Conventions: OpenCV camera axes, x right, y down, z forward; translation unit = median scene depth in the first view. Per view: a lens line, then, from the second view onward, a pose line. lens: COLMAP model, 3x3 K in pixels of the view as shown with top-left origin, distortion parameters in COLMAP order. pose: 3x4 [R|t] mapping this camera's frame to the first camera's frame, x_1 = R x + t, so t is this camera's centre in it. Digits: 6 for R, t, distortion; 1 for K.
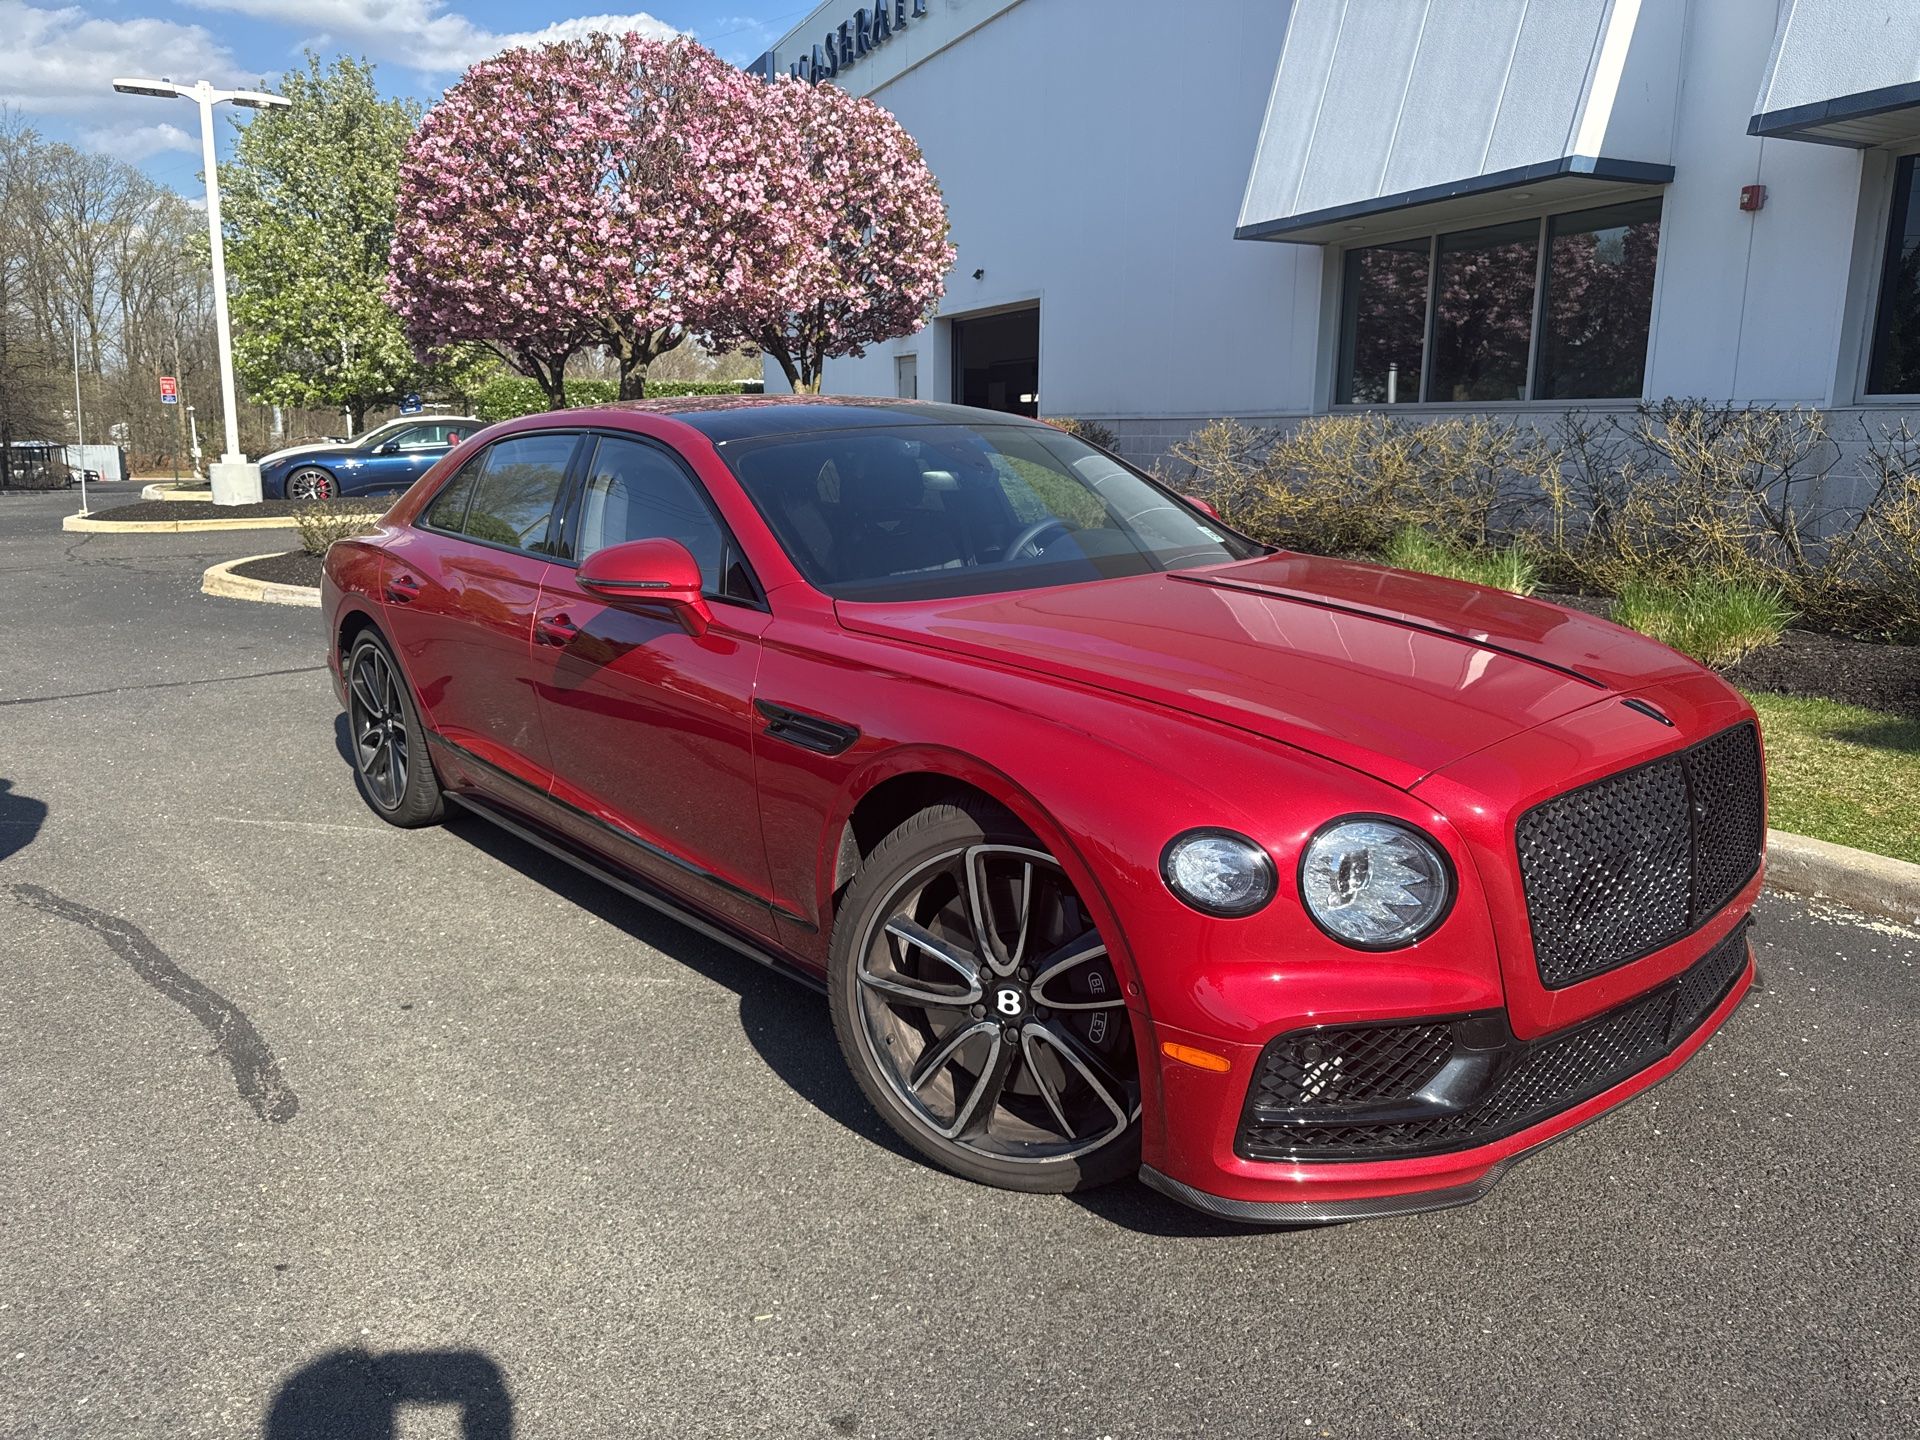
lens RADIAL K [[1339.6, 0, 960.8], [0, 1339.6, 684.5], [0, 0, 1]] dist [0.076641, -0.113880]
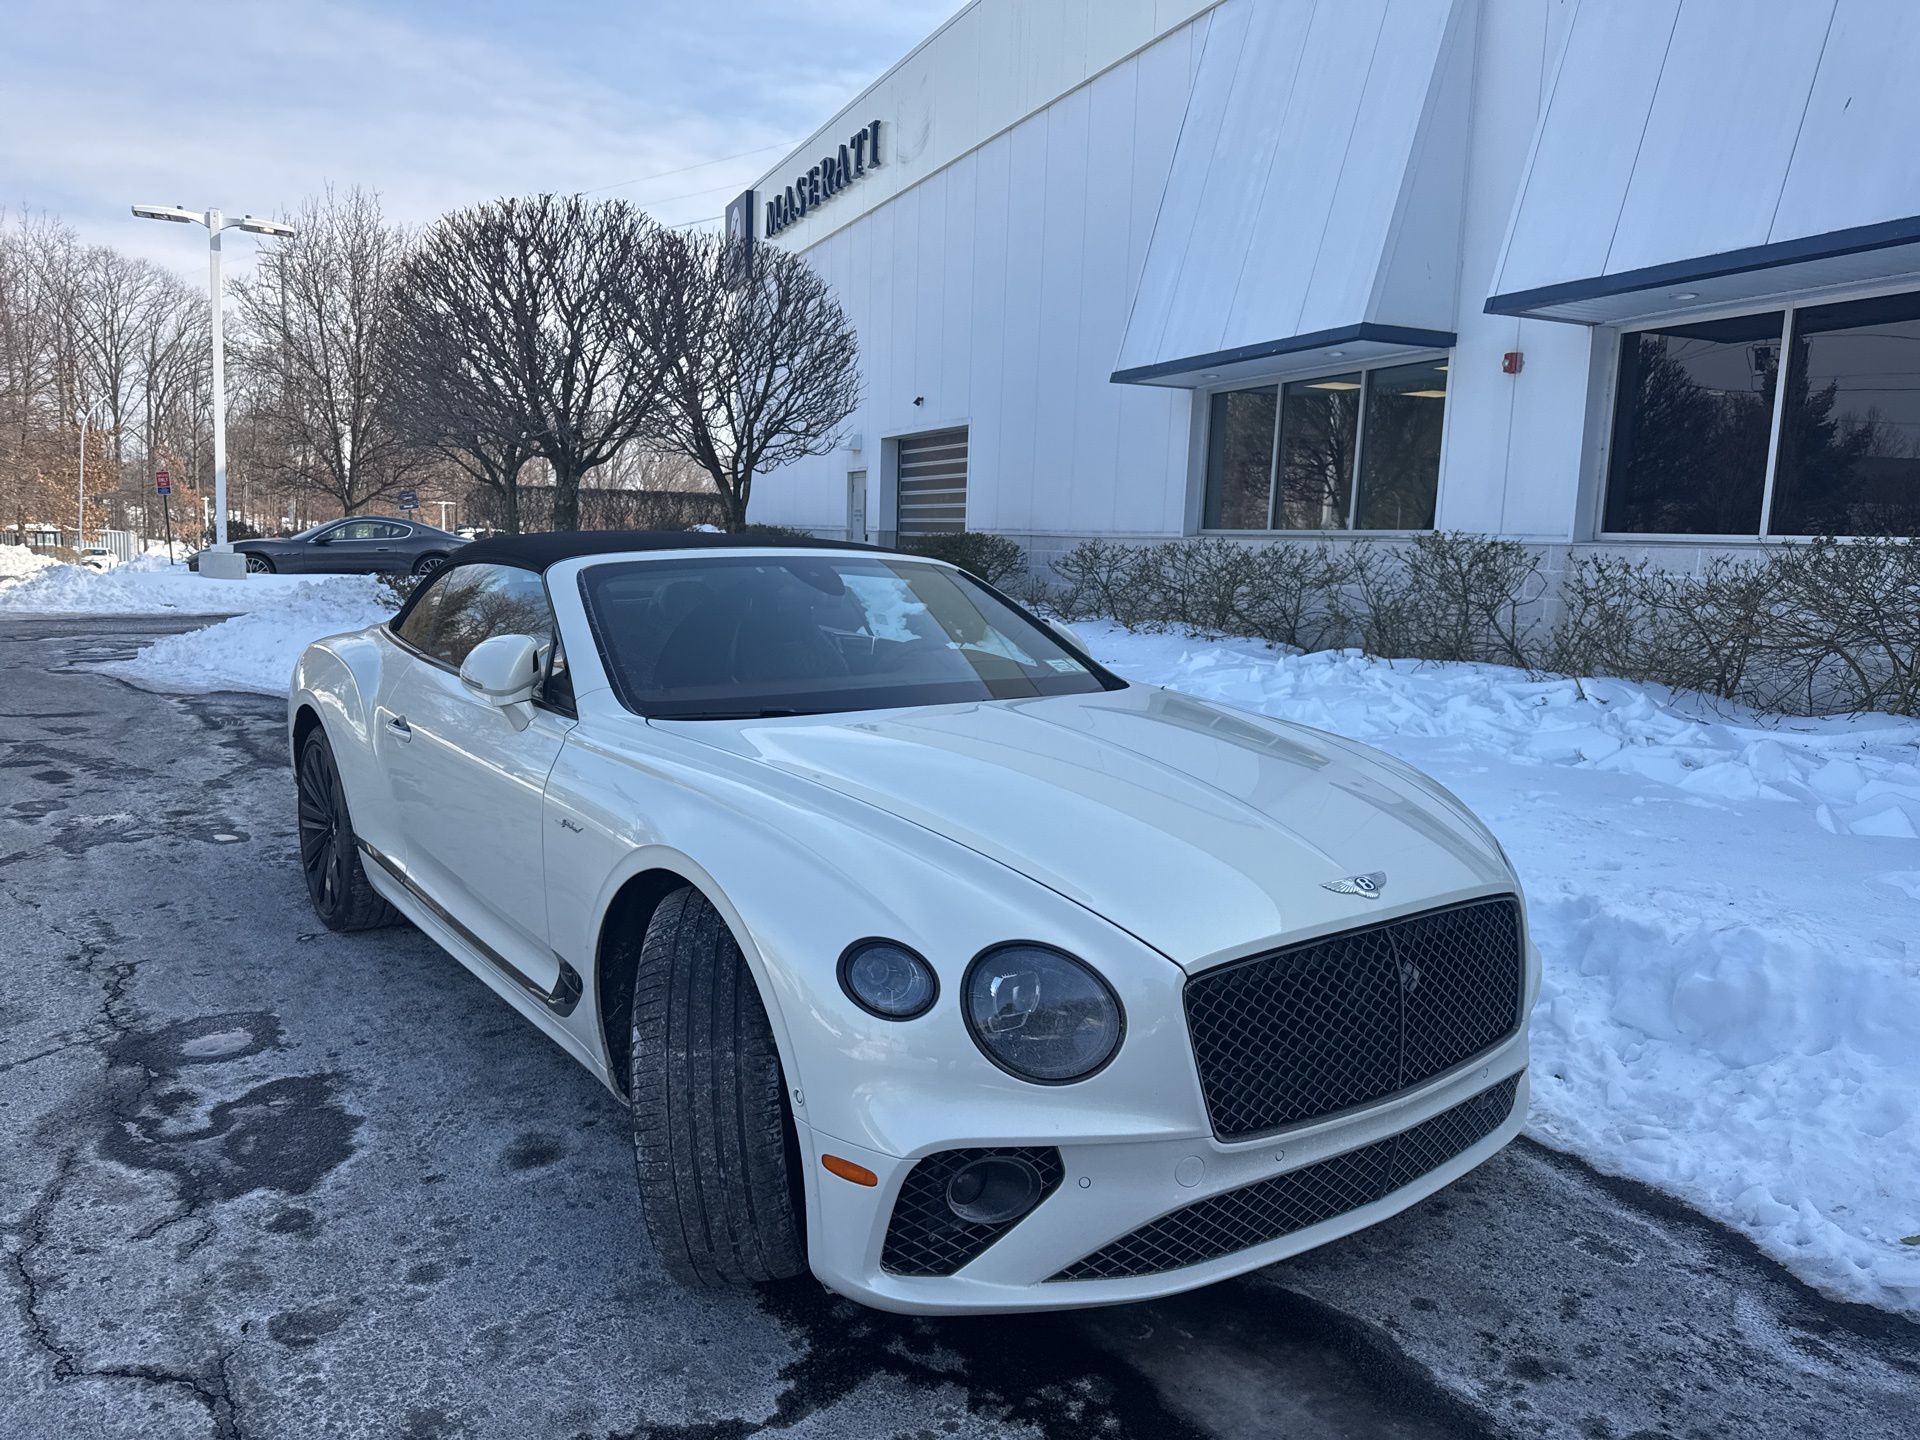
lens RADIAL K [[1317.5, 0, 960.0], [0, 1317.5, 720.0], [0, 0, 1]] dist [0.077592, -0.121577]
pose [[0.999600, 0.028257, 0.001419, 0.073501], [-0.028147, 0.998290, -0.051240, 0.012708], [-0.002865, 0.051180, 0.998685, -0.084021]]
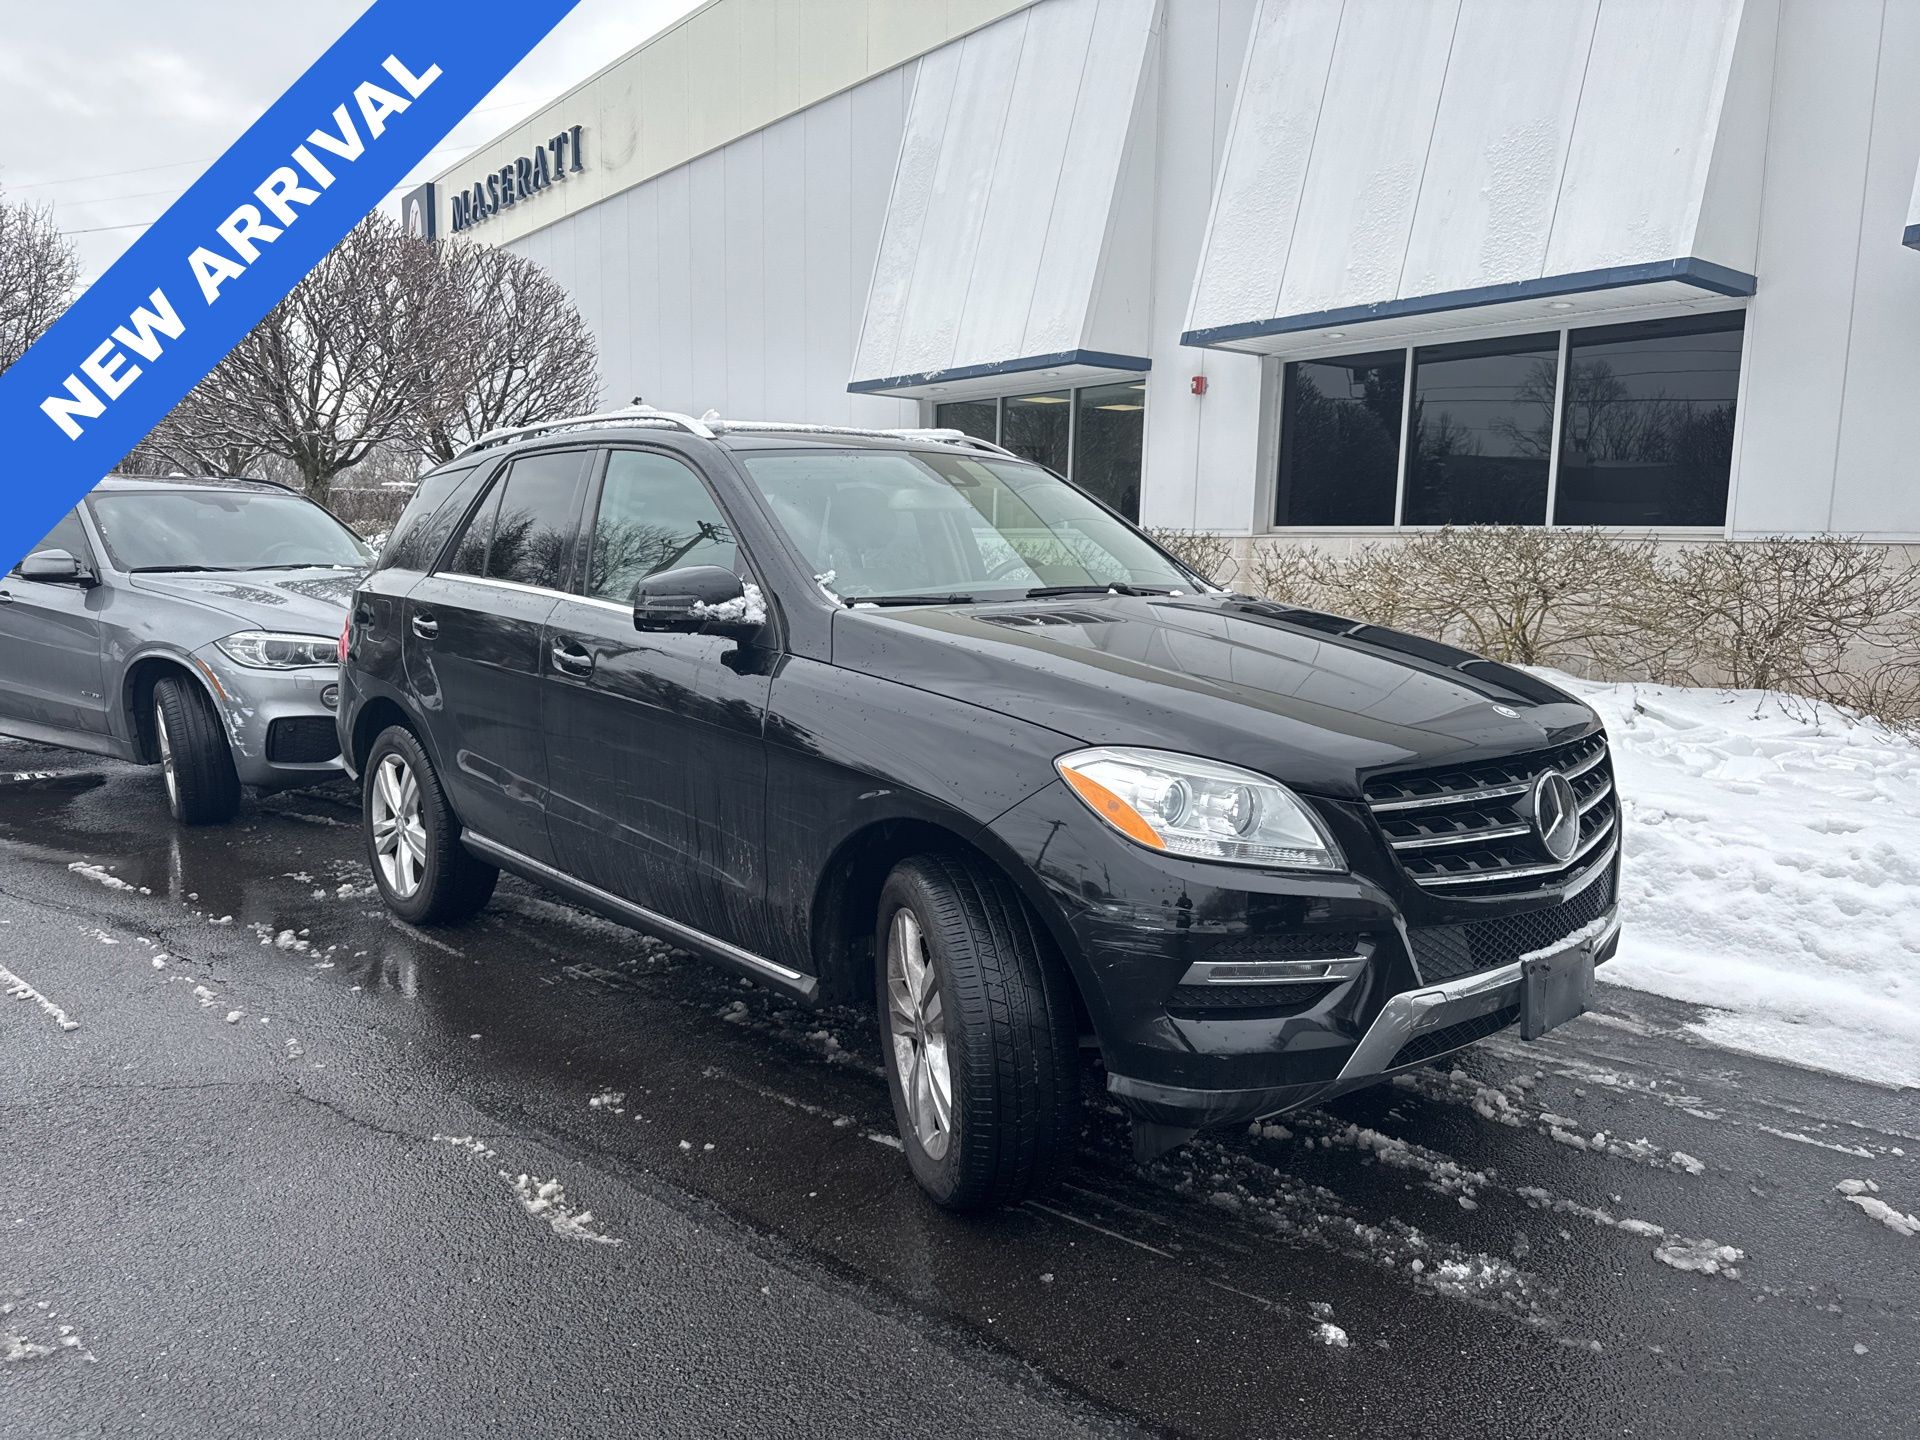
lens RADIAL K [[1327.9, 0, 955.6], [0, 1327.9, 706.4], [0, 0, 1]] dist [0.008670, -0.014673]
pose [[0.970681, -0.014110, 0.239958, 0.004611], [0.028870, 0.997893, -0.058106, 0.028049], [-0.238633, 0.063330, 0.969043, -0.157992]]
